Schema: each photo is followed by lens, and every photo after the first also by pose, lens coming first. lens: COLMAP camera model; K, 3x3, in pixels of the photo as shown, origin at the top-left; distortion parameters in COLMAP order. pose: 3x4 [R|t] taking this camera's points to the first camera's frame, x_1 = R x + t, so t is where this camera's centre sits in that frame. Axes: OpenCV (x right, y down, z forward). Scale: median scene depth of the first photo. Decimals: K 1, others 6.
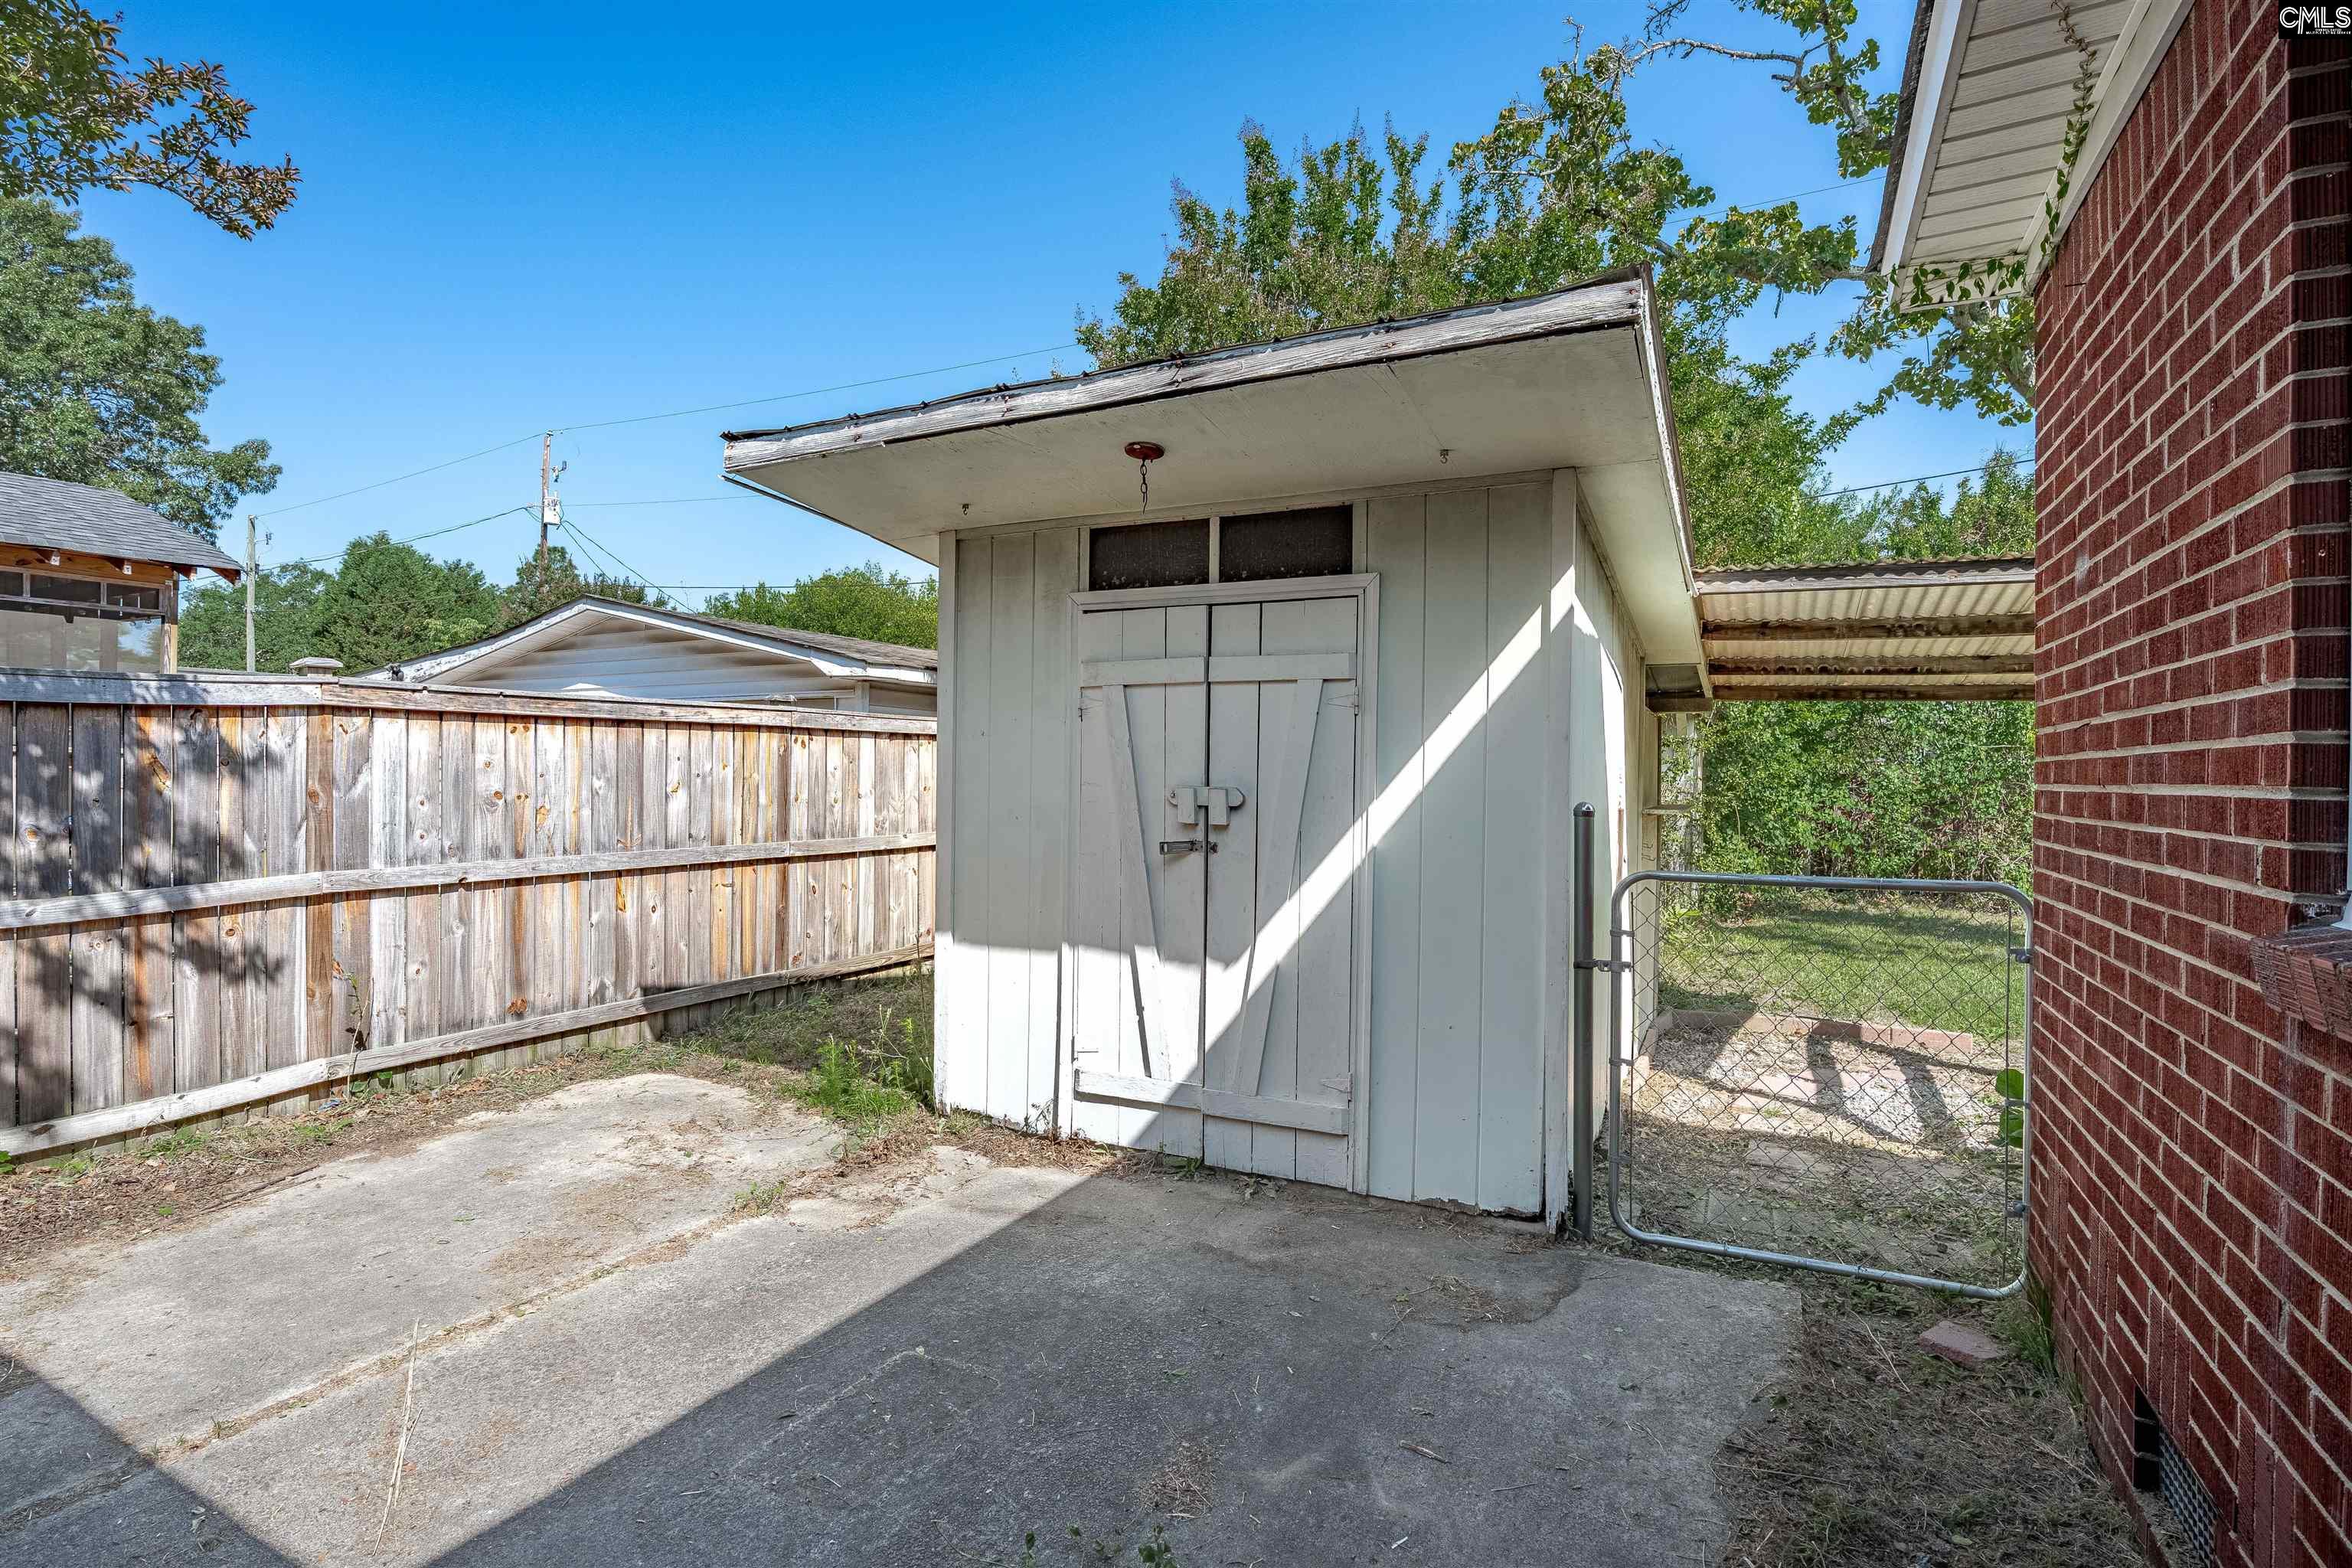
lens RADIAL K [[1088.7, 0, 1176.2], [0, 1088.7, 775.7], [0, 0, 1]] dist [-0.020177, 0.001716]
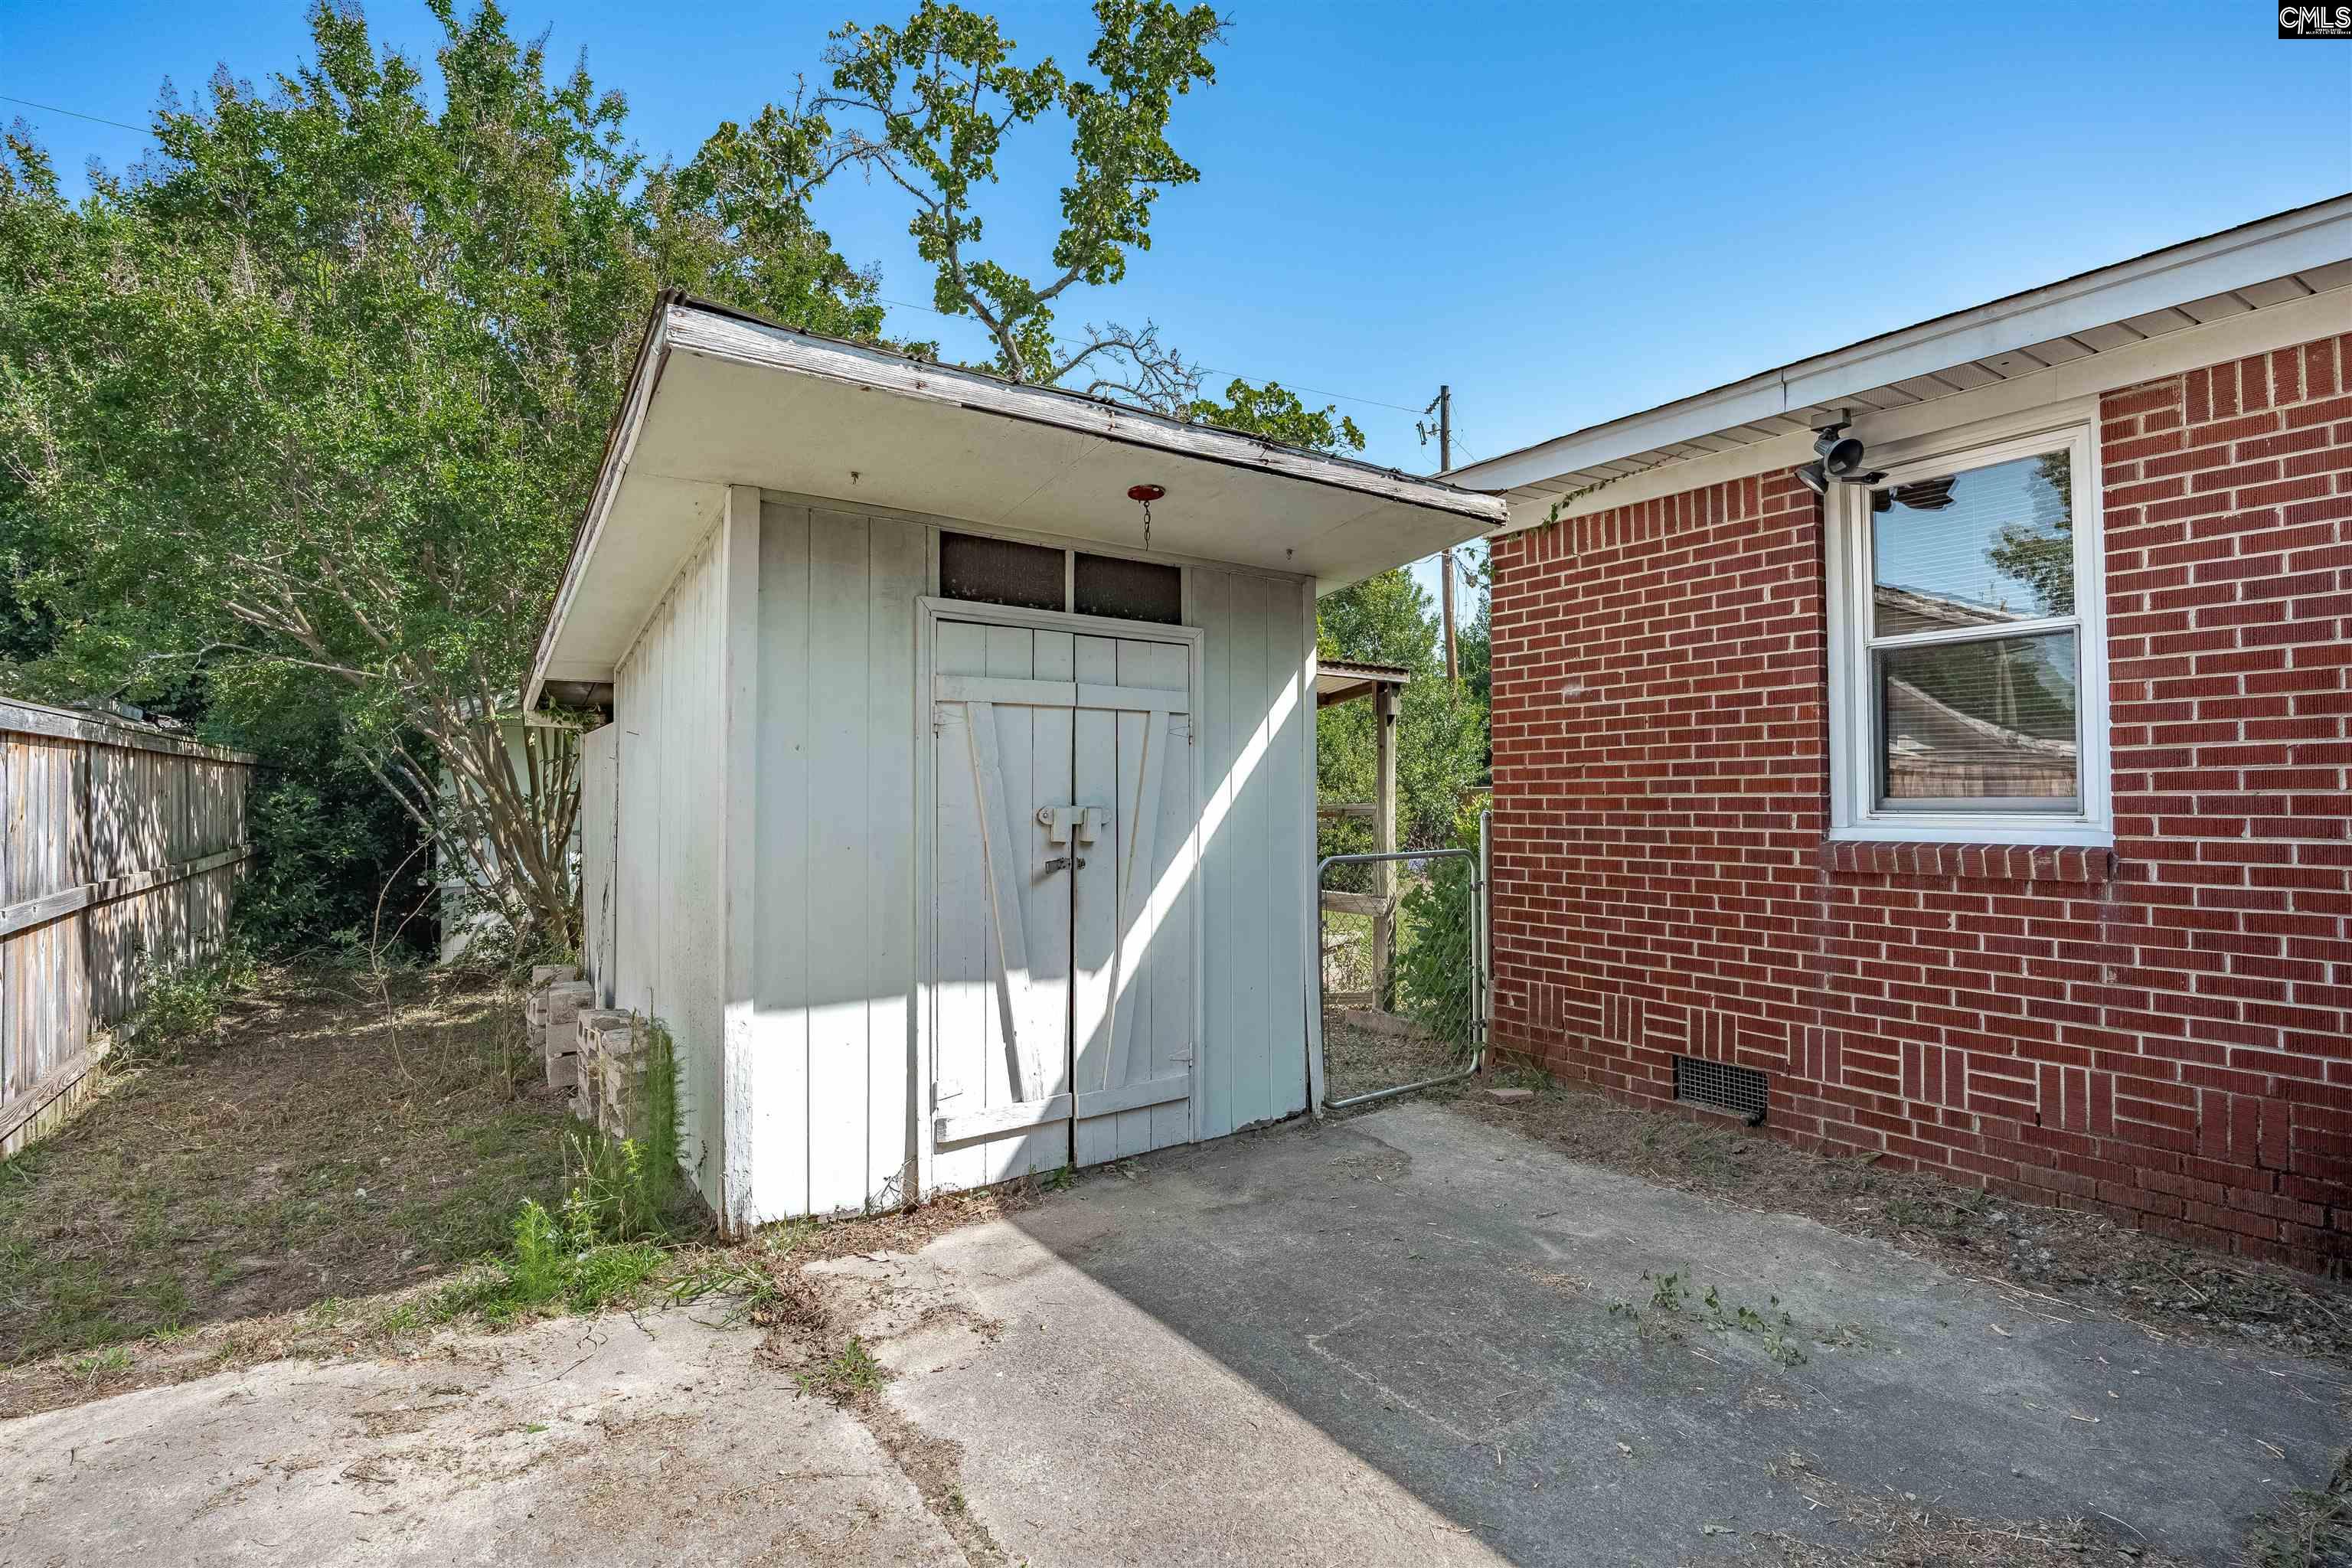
lens RADIAL K [[1088.7, 0, 1178.7], [0, 1088.7, 779.7], [0, 0, 1]] dist [-0.020177, 0.001716]
pose [[0.481528, 0.003865, 0.876422, -0.840867], [0.008647, 0.999921, -0.009160, -0.005161], [-0.876388, 0.011990, 0.481456, 0.405837]]
